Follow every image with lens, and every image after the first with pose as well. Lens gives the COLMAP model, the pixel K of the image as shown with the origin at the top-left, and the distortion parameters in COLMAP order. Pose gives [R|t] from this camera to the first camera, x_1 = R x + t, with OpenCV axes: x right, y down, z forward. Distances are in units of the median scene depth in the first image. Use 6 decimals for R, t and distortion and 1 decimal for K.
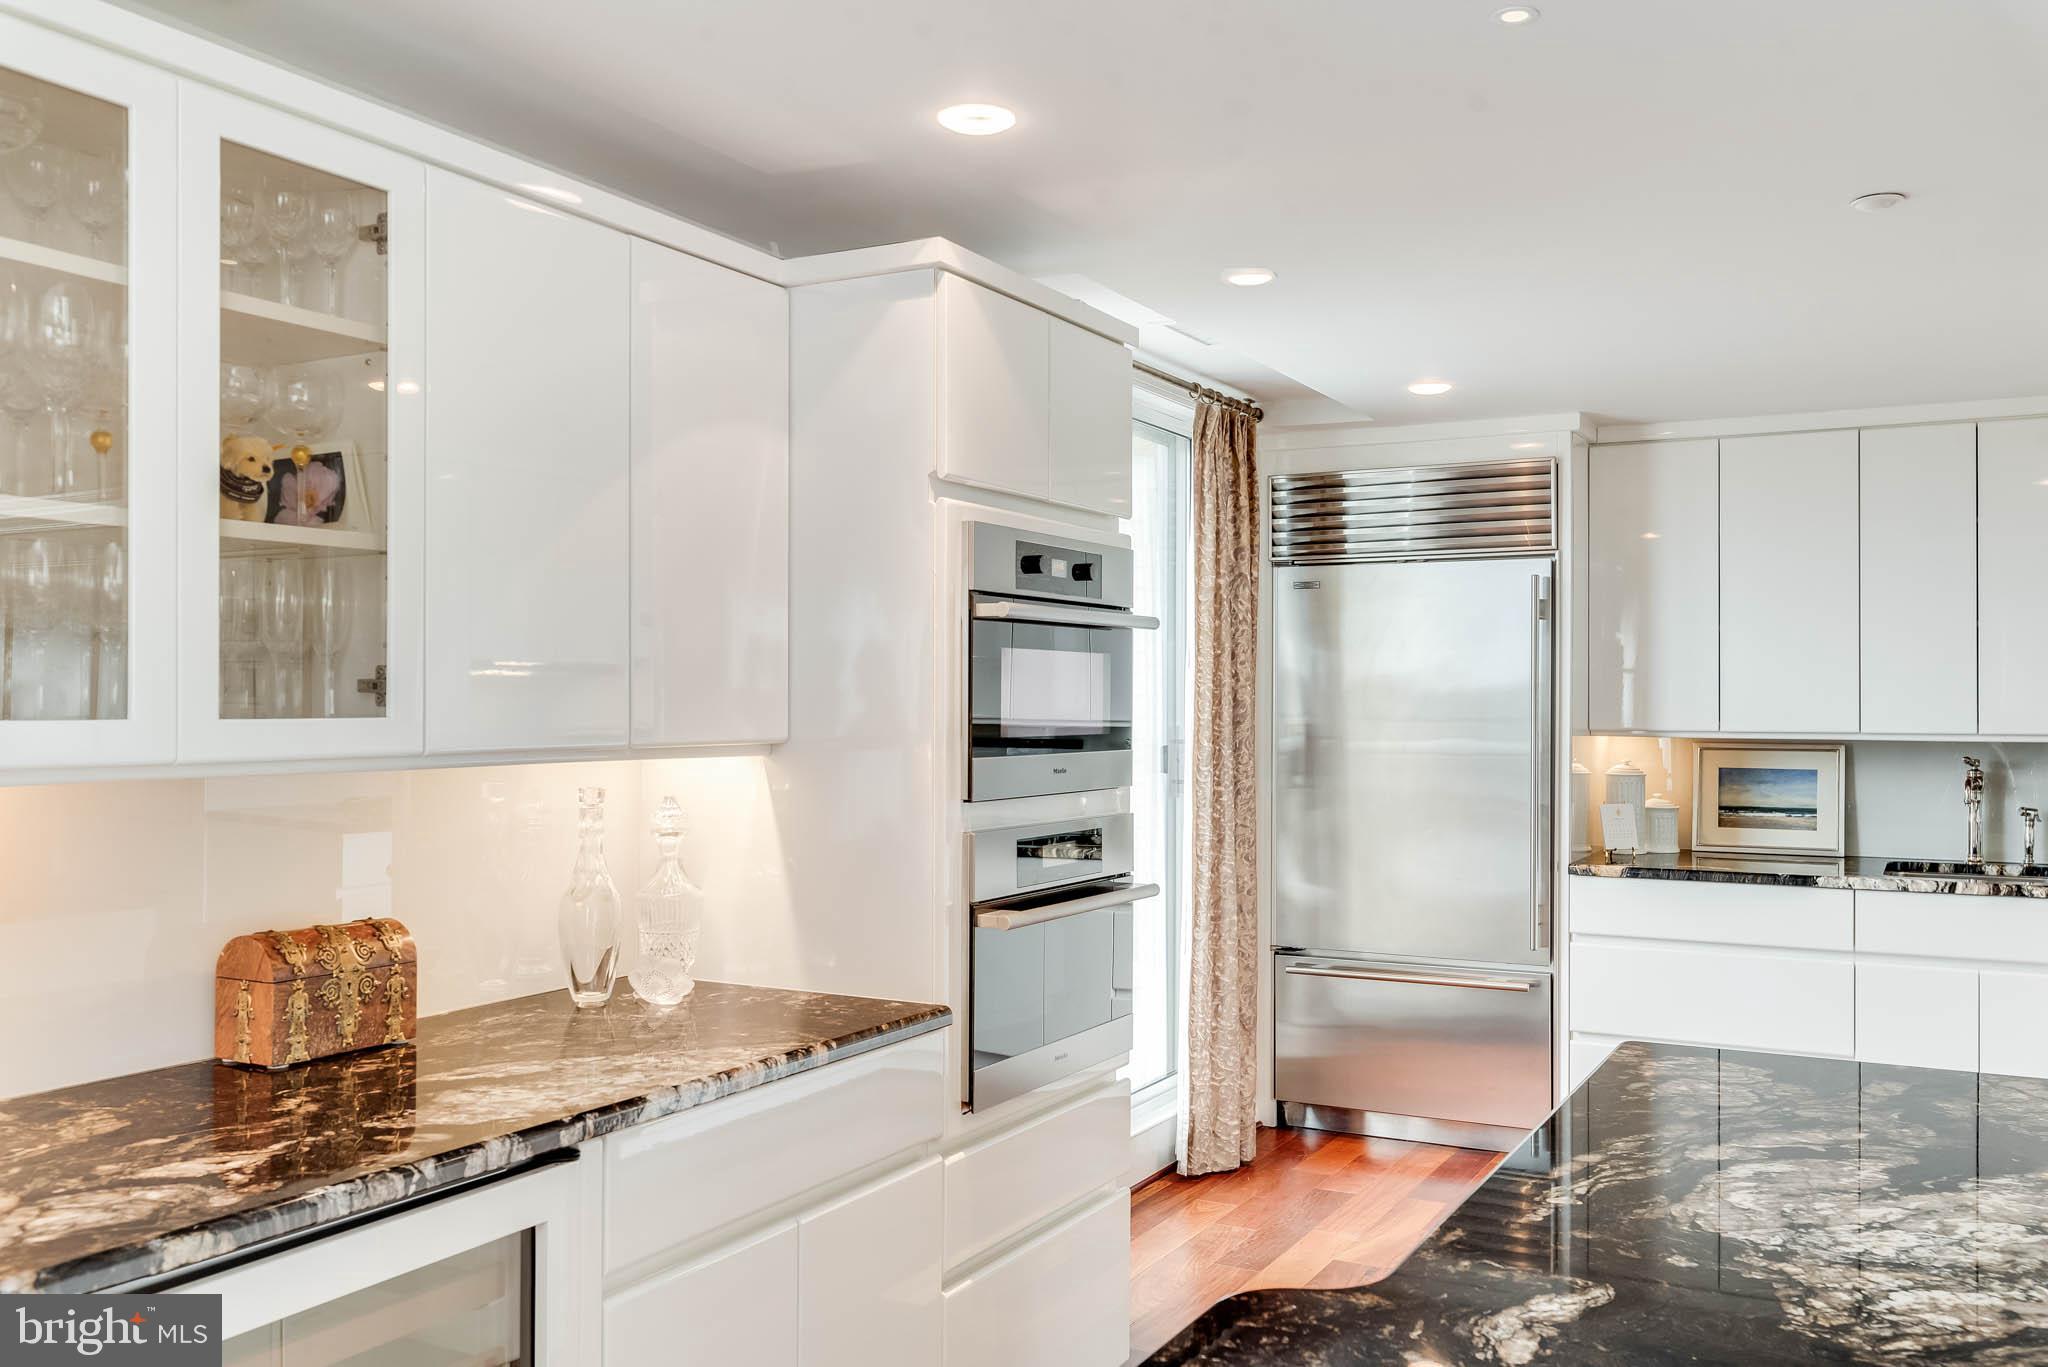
lens RADIAL K [[1739.4, 0, 1024.0], [0, 1739.4, 683.5], [0, 0, 1]] dist [-0.006490, -0.002230]
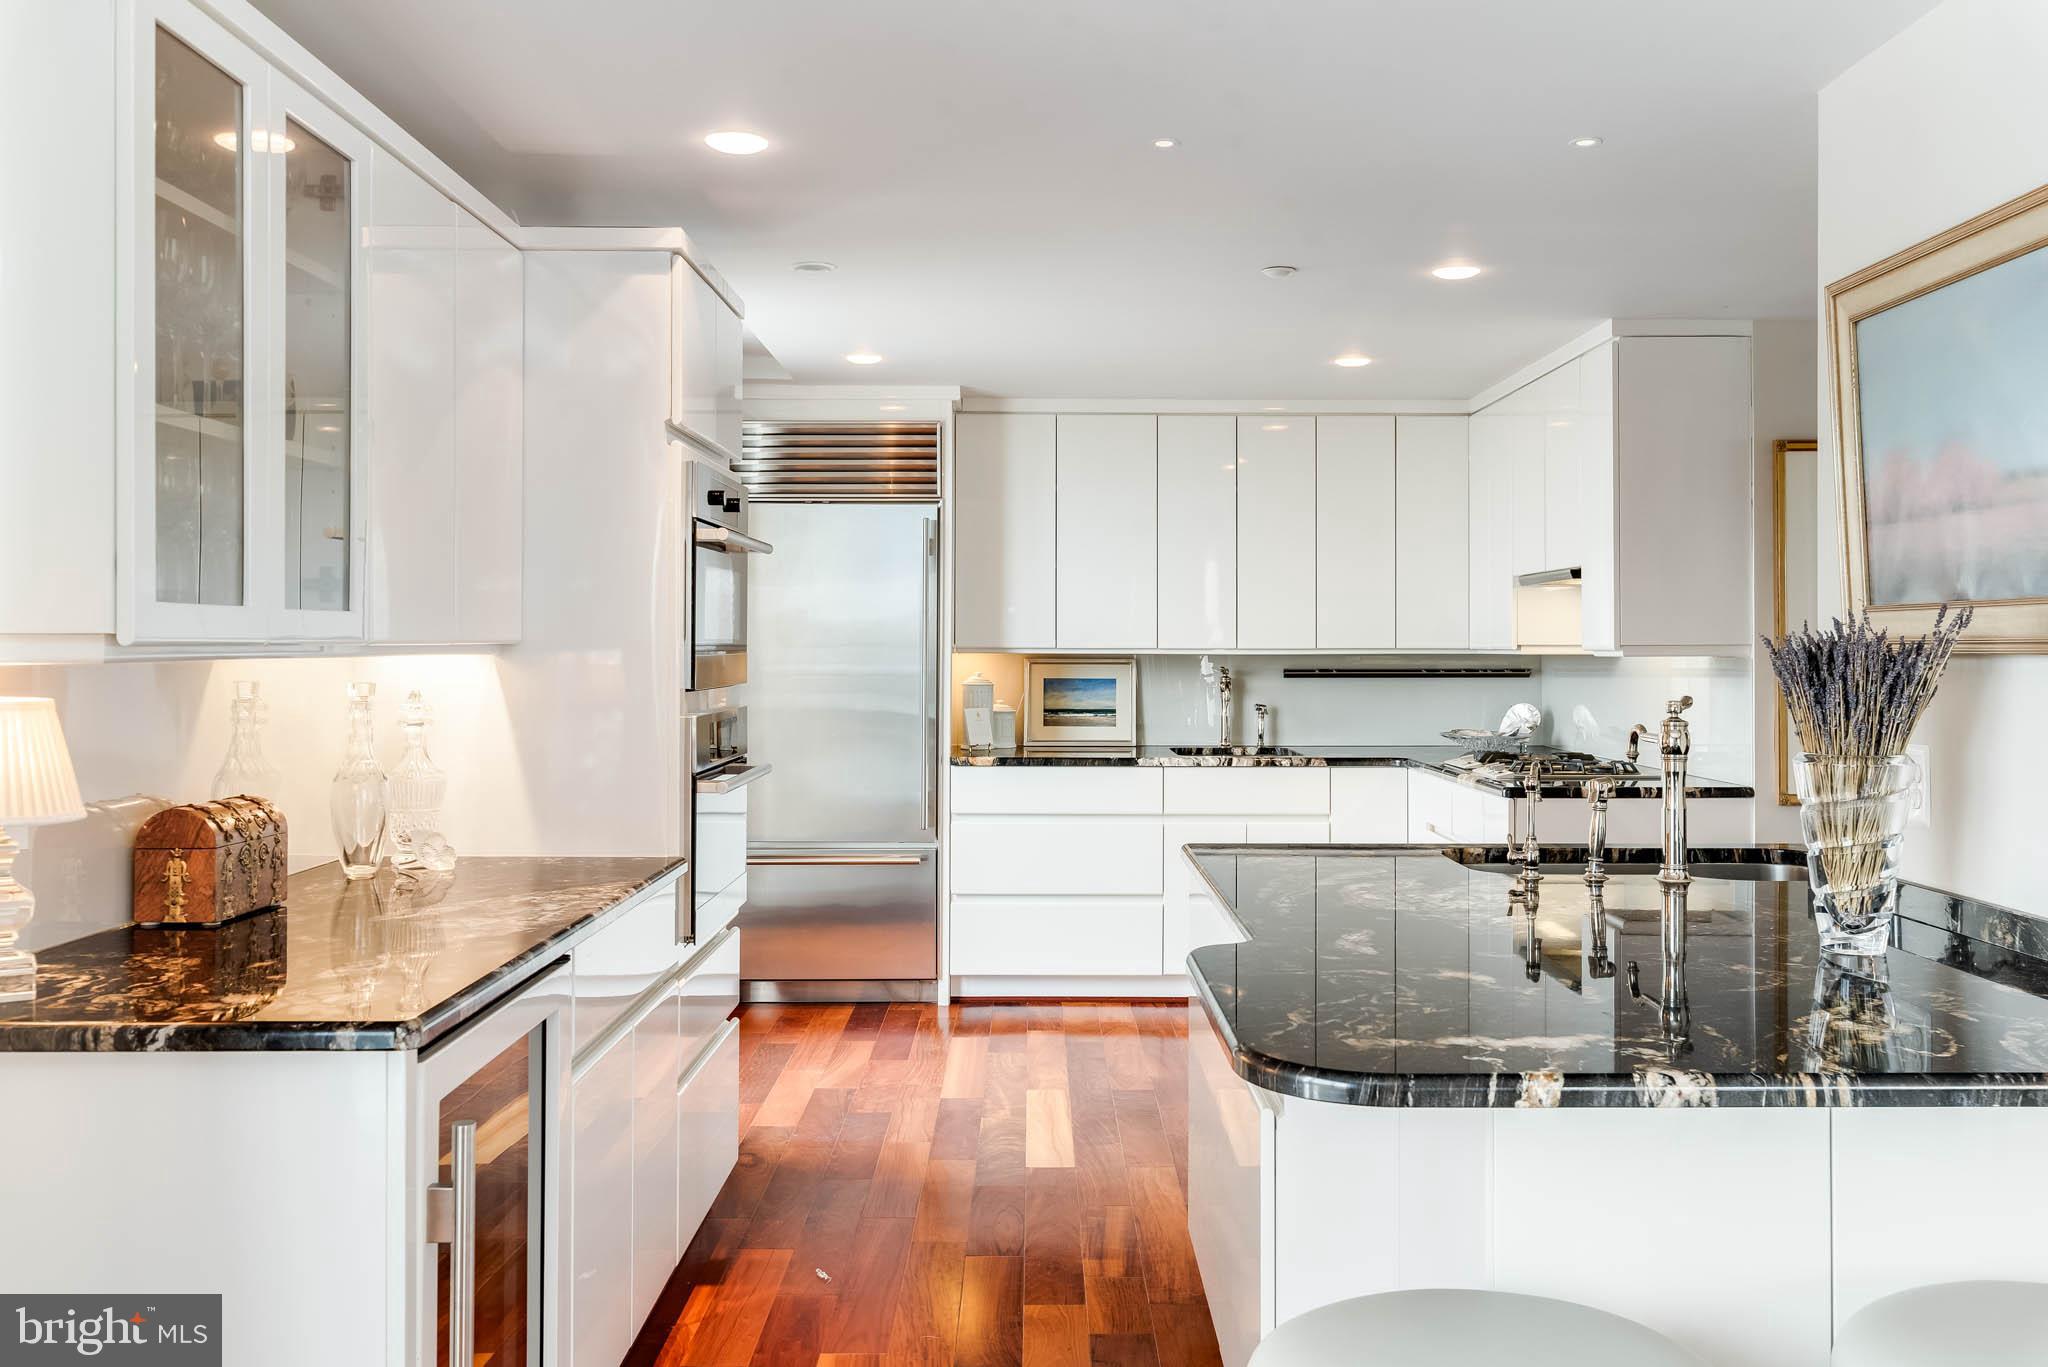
lens RADIAL K [[1781.5, 0, 1064.1], [0, 1781.5, 625.7], [0, 0, 1]] dist [-0.008705, -0.000873]
pose [[0.868124, 0.004708, 0.496324, -0.235425], [-0.005392, 0.999985, -0.000054, 0.011618], [-0.496317, -0.002629, 0.868137, -0.119506]]
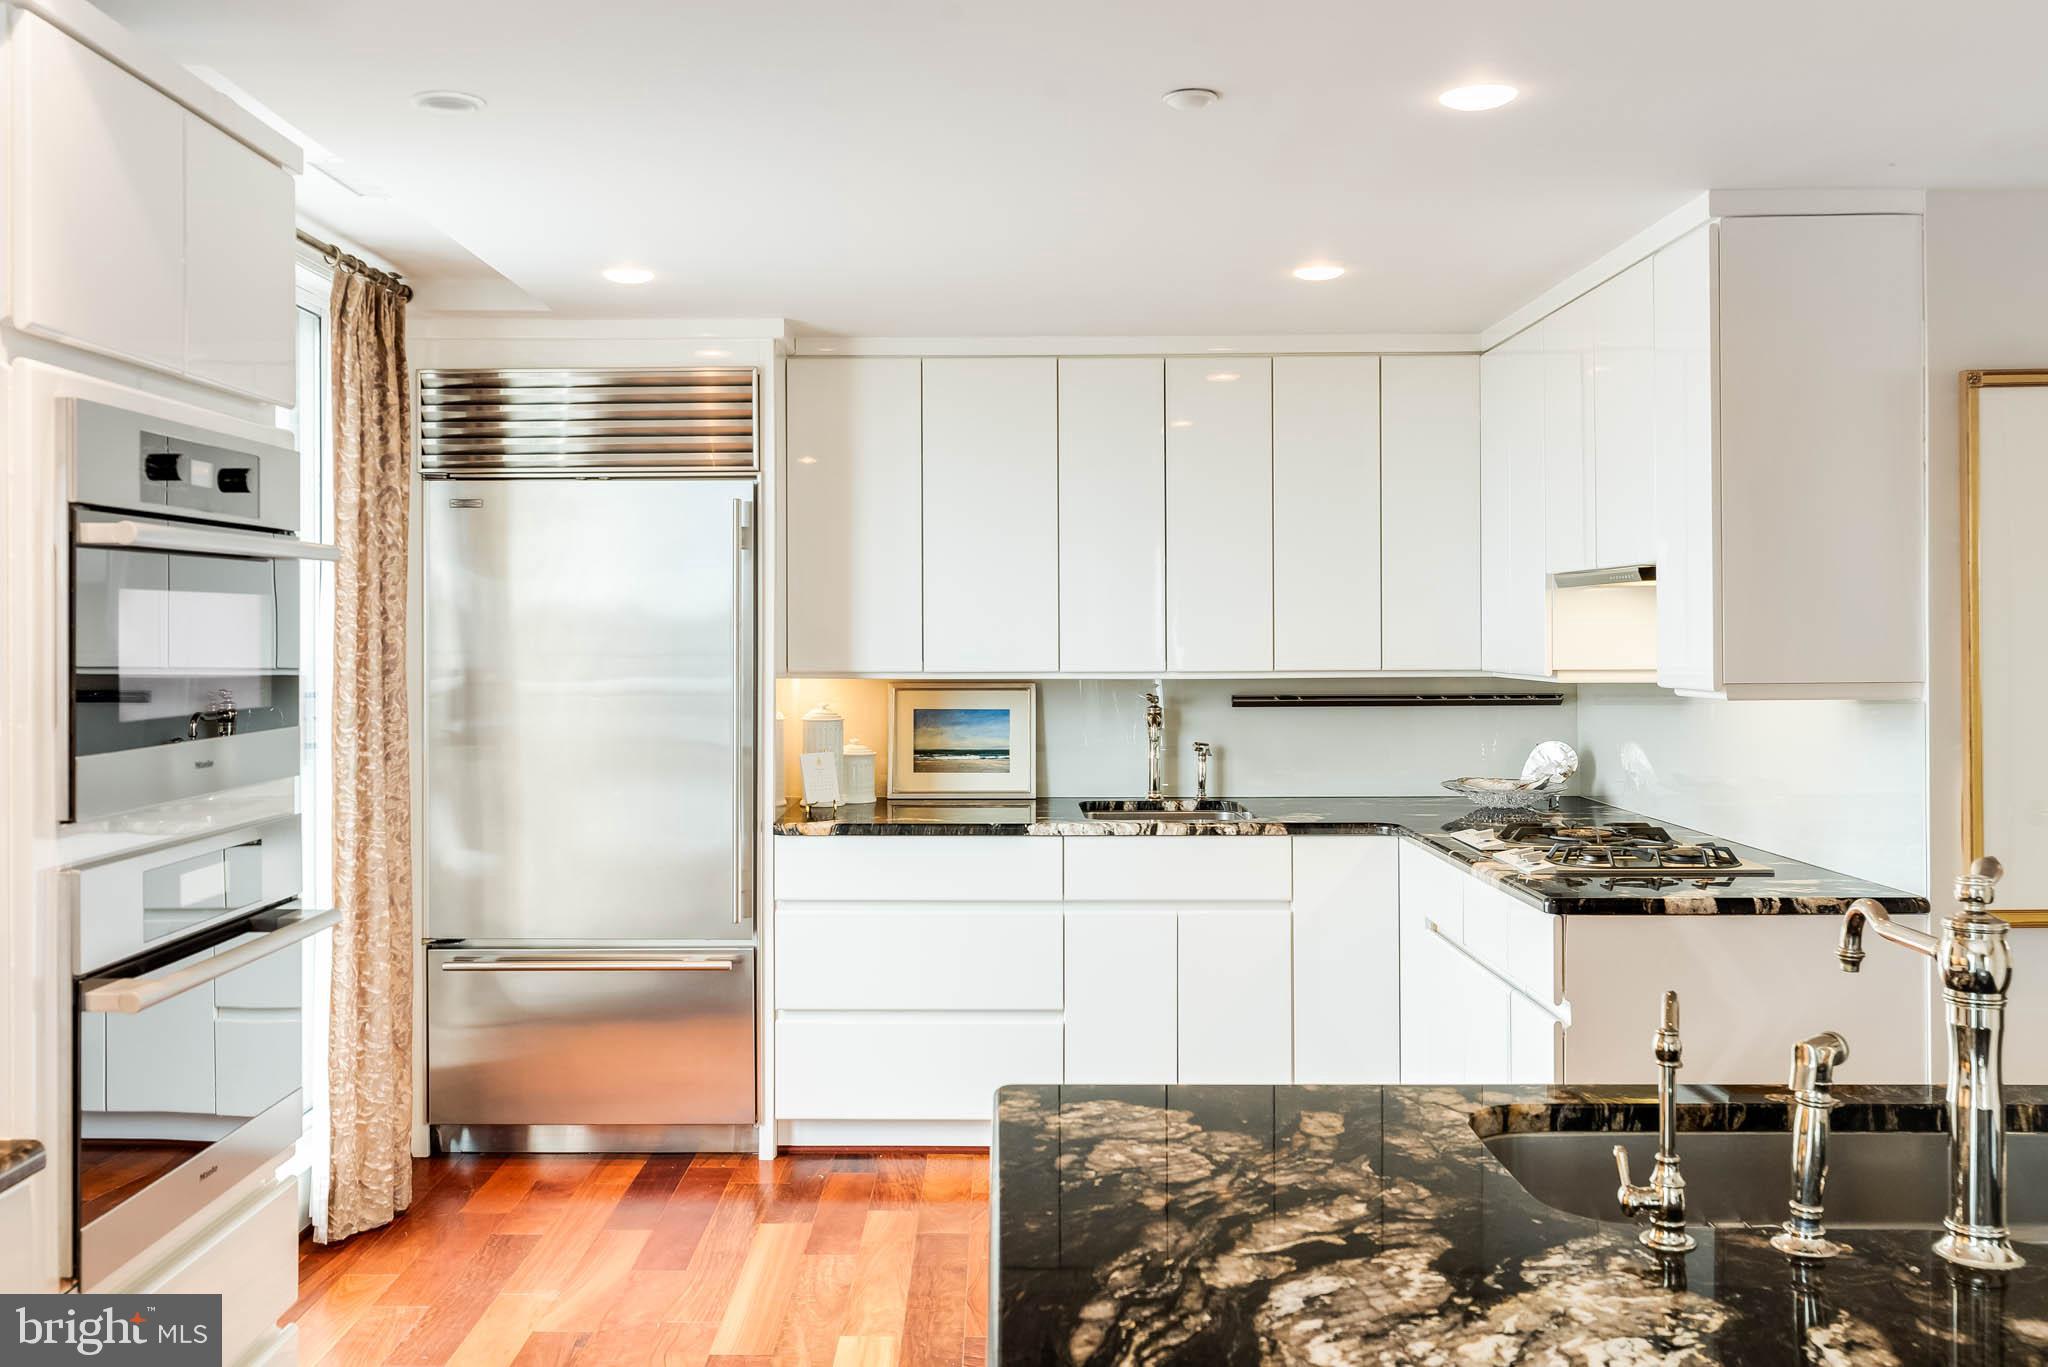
lens RADIAL K [[1805.0, 0, 985.0], [0, 1805.0, 622.7], [0, 0, 1]] dist [0.000061, -0.002396]
pose [[0.883400, -0.004515, 0.468599, -0.025143], [0.000208, 0.999957, 0.009243, -0.007938], [-0.468621, -0.008068, 0.883363, 0.128943]]
